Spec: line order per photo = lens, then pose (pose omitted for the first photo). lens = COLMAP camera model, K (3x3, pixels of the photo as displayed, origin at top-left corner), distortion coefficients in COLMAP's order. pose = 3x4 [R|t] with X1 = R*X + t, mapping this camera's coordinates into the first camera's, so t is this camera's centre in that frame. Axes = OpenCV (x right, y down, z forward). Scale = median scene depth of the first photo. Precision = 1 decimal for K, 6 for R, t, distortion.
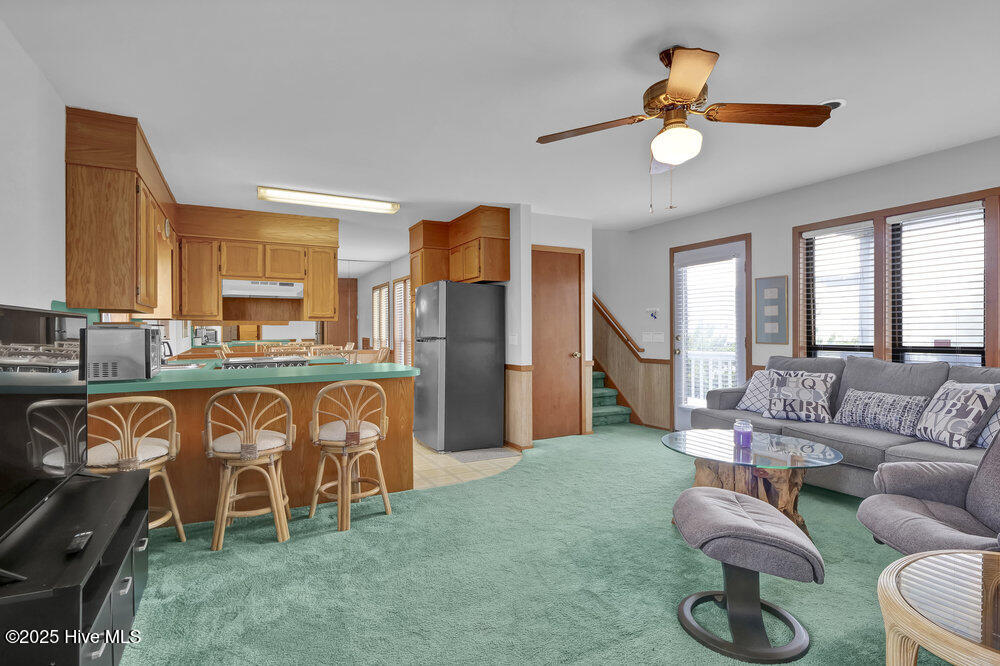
lens RADIAL K [[502.5, 0, 506.8], [0, 502.5, 325.4], [0, 0, 1]] dist [0.000284, -0.000543]
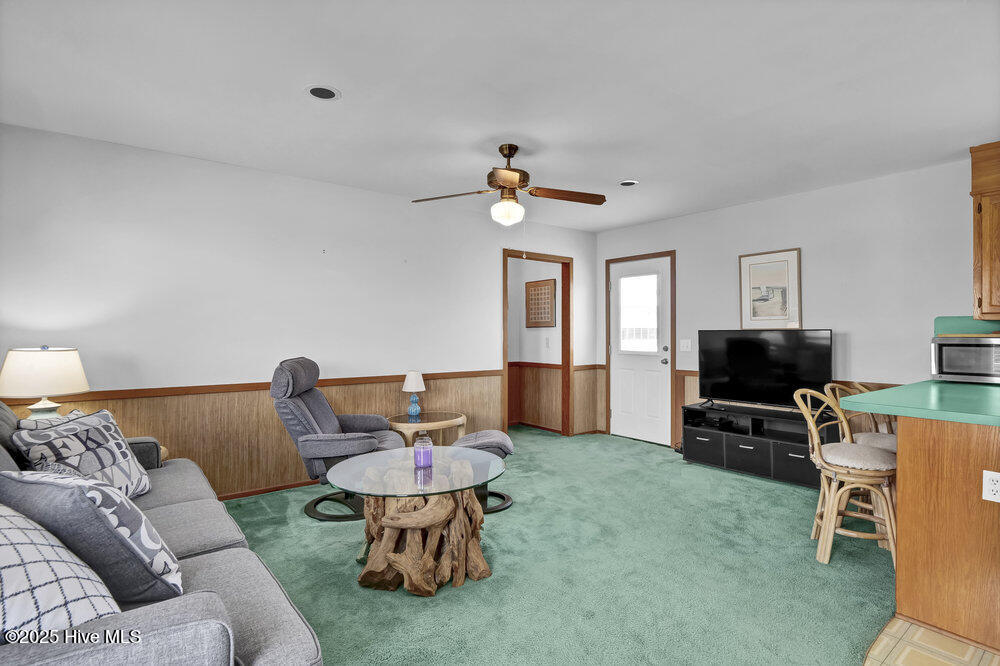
lens RADIAL K [[506.0, 0, 502.6], [0, 506.0, 317.1], [0, 0, 1]] dist [-0.004902, -0.000661]
pose [[-0.981737, 0.001720, -0.190233, 0.308634], [0.009067, 0.999246, -0.037758, -0.003509], [0.190025, -0.038793, -0.981013, 1.214871]]
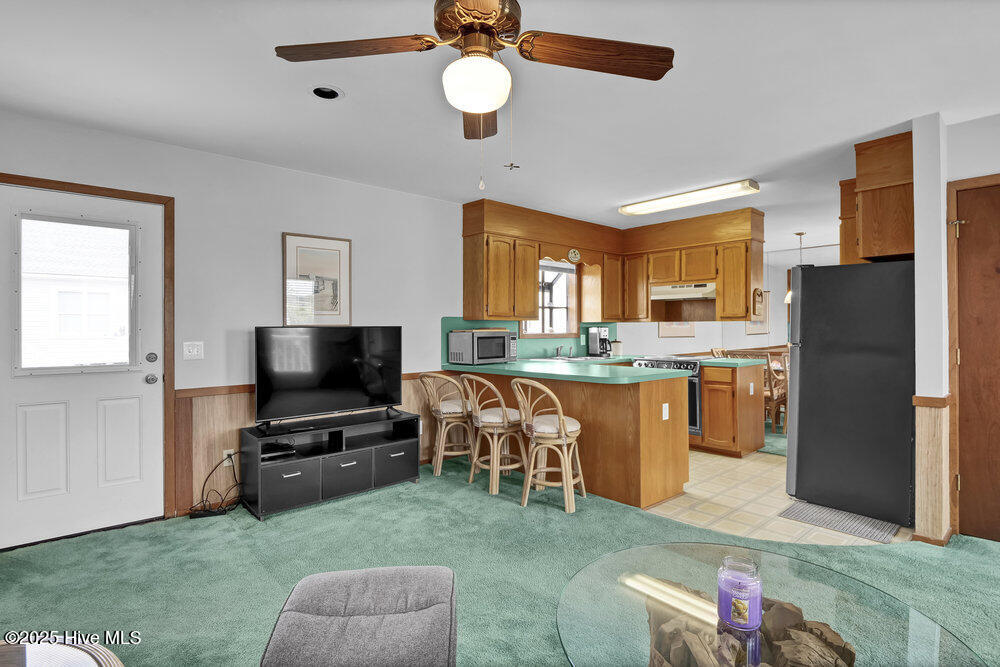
lens RADIAL K [[502.5, 0, 506.8], [0, 502.5, 325.9], [0, 0, 1]] dist [0.000284, -0.000543]
pose [[0.256197, 0.000026, -0.966625, 0.513079], [0.013290, 0.999905, 0.003550, -0.011203], [0.966533, -0.013756, 0.256172, 0.425981]]
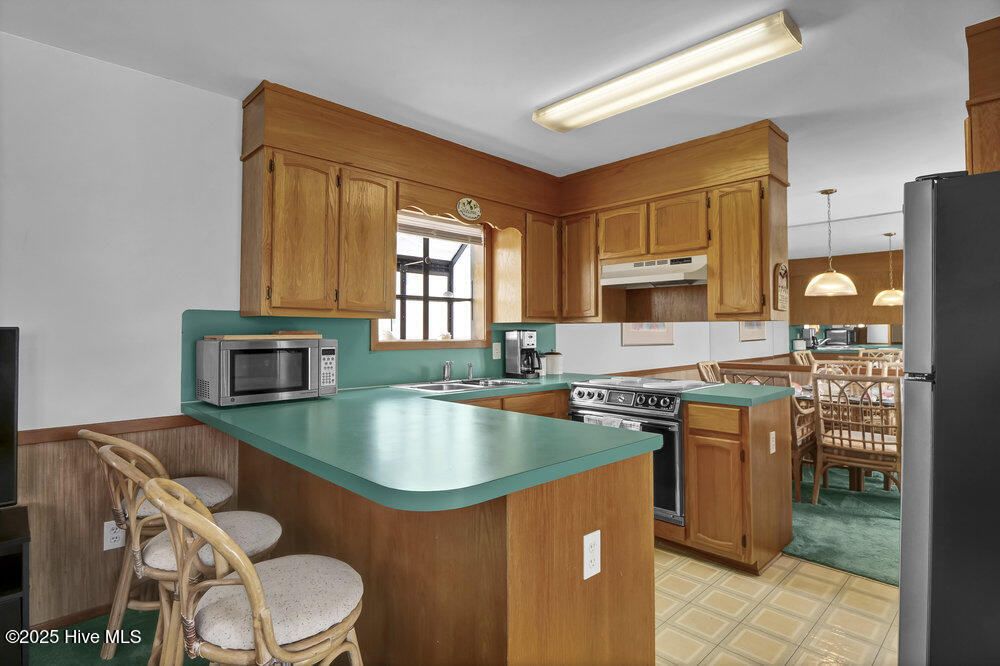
lens RADIAL K [[506.0, 0, 502.6], [0, 506.0, 317.1], [0, 0, 1]] dist [-0.004902, -0.000661]
pose [[0.283559, -0.021744, -0.958708, 0.089535], [0.010483, 0.999753, -0.019575, -0.006133], [0.958897, -0.004500, 0.283718, 0.732540]]
